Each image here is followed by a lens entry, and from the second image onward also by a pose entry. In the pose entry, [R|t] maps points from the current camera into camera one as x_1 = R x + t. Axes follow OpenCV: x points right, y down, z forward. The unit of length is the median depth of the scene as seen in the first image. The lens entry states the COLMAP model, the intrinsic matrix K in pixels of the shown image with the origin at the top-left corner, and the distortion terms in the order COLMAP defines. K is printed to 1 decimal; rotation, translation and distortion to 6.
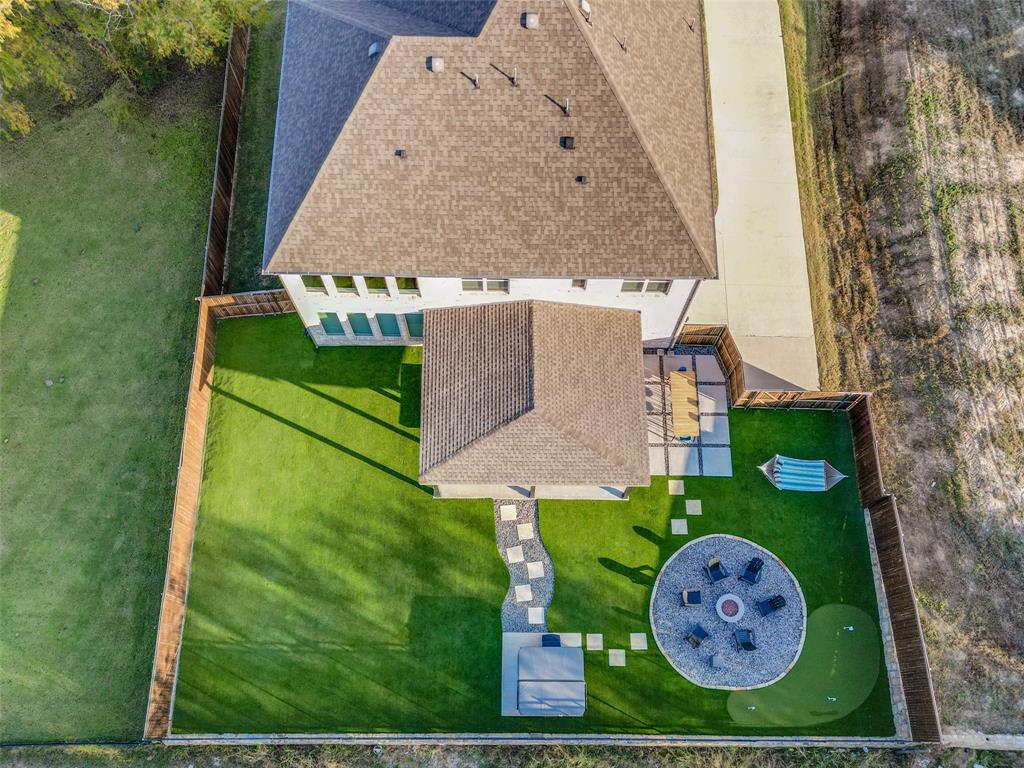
lens RADIAL K [[704.9, 0, 511.4], [0, 704.9, 385.2], [0, 0, 1]] dist [0.048700, -0.036055]
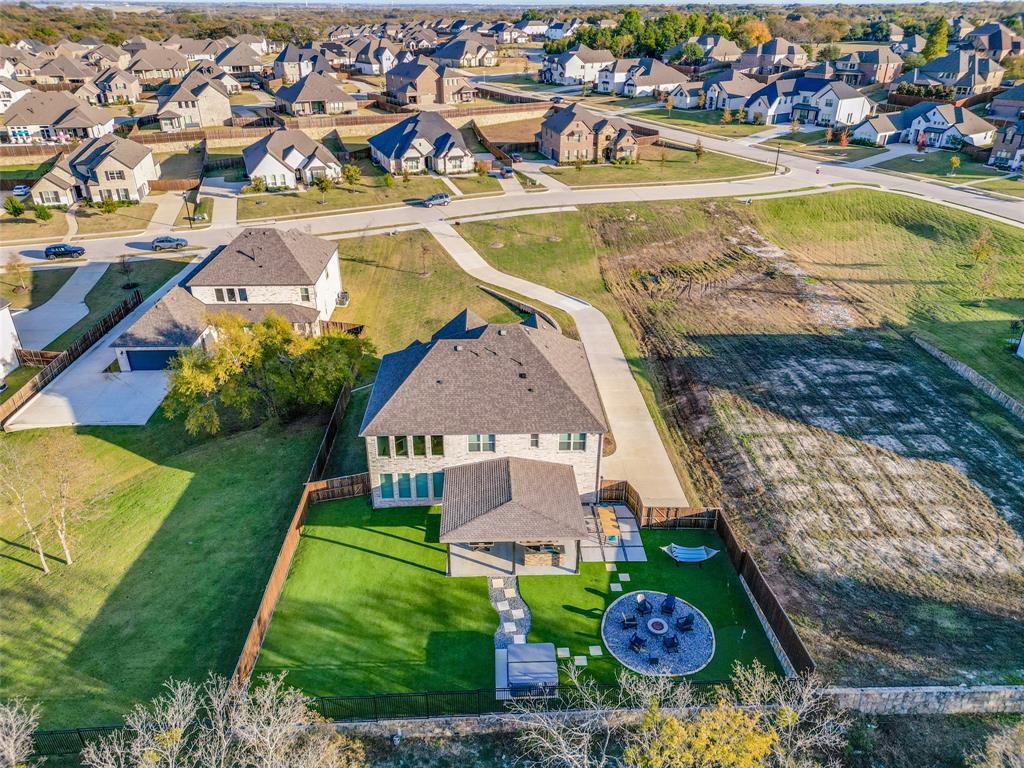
lens RADIAL K [[704.9, 0, 508.3], [0, 704.9, 383.4], [0, 0, 1]] dist [0.048700, -0.036055]
pose [[0.999423, -0.018256, 0.028648, -0.016846], [0.033468, 0.673569, -0.738366, 0.978530], [-0.005817, 0.738899, 0.673791, -0.282930]]
